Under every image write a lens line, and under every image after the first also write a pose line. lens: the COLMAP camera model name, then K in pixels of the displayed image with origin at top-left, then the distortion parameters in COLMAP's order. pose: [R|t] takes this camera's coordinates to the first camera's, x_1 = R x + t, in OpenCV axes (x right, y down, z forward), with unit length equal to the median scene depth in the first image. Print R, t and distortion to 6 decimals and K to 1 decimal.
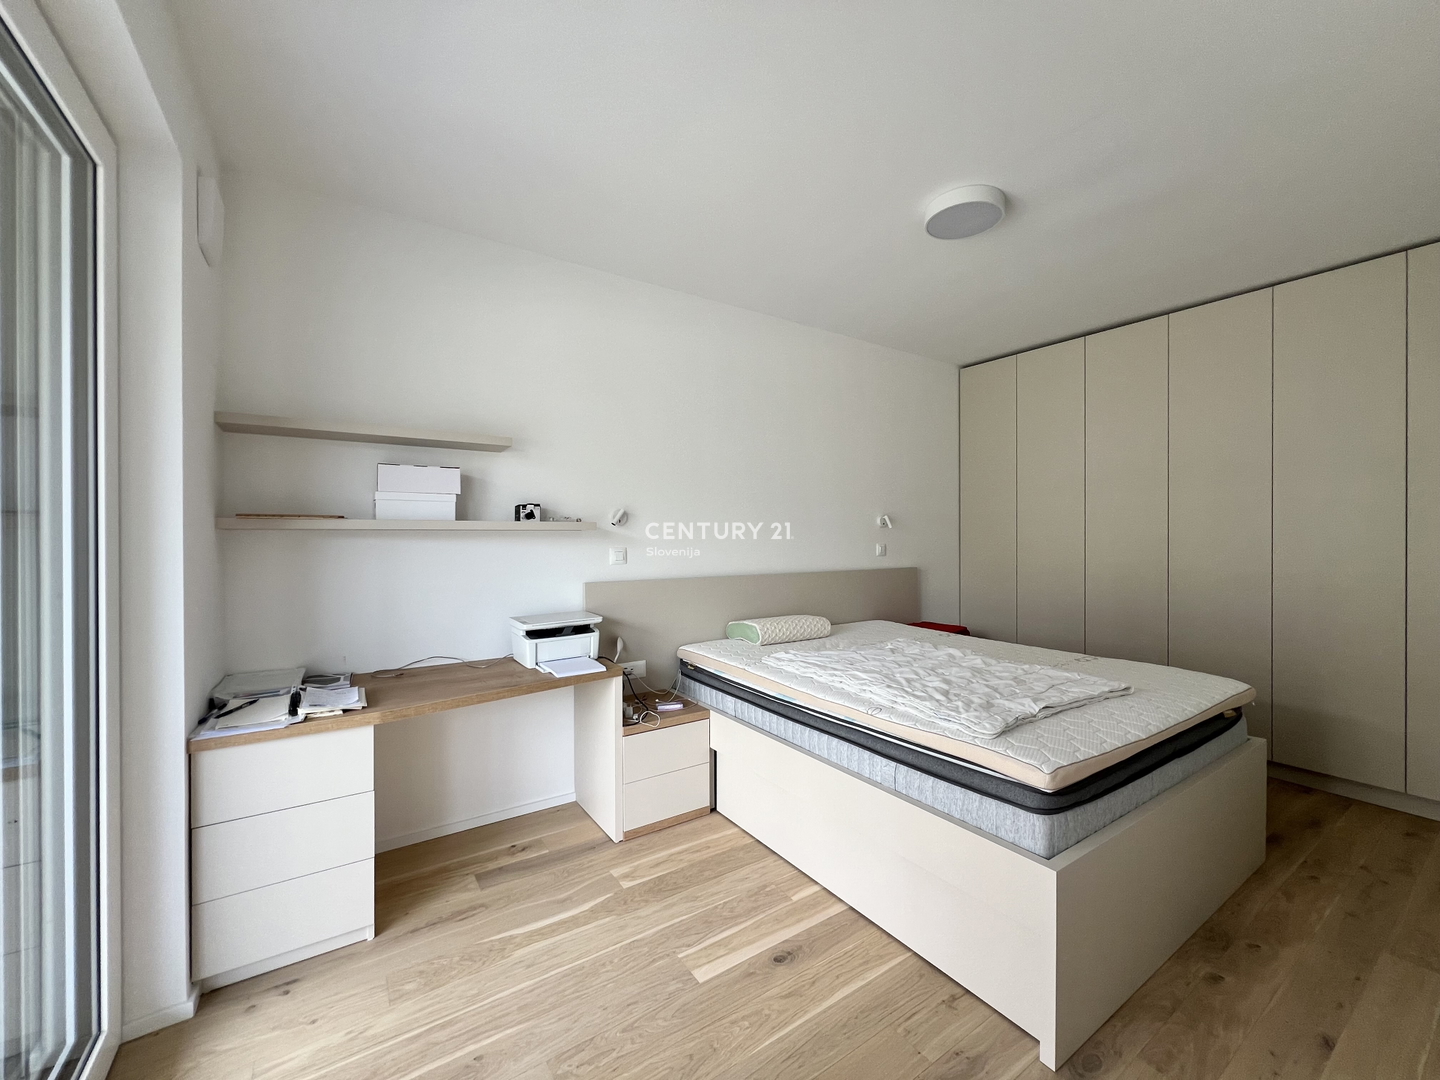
lens RADIAL K [[577.4, 0, 716.8], [0, 577.4, 538.8], [0, 0, 1]] dist [-0.001370, 0.000560]
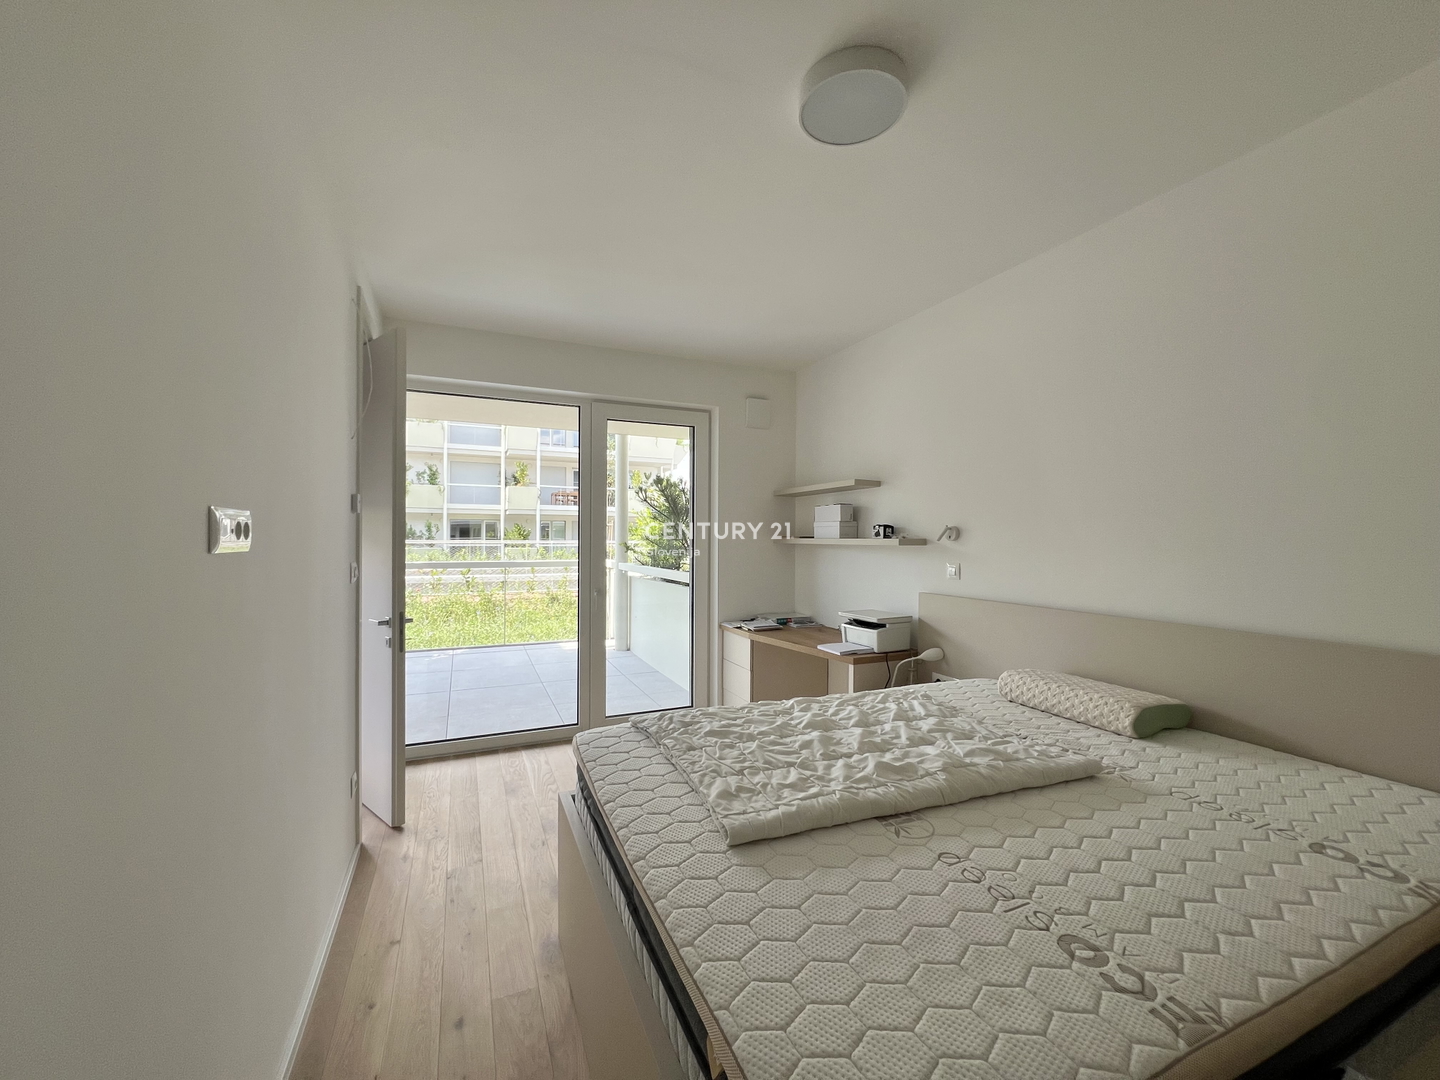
lens RADIAL K [[577.4, 0, 716.8], [0, 577.4, 538.8], [0, 0, 1]] dist [-0.001370, 0.000560]
pose [[-0.175189, -0.002353, -0.984532, 1.011517], [-0.007580, 0.999971, -0.001041, -0.023774], [0.984506, 0.007280, -0.175202, 0.863885]]
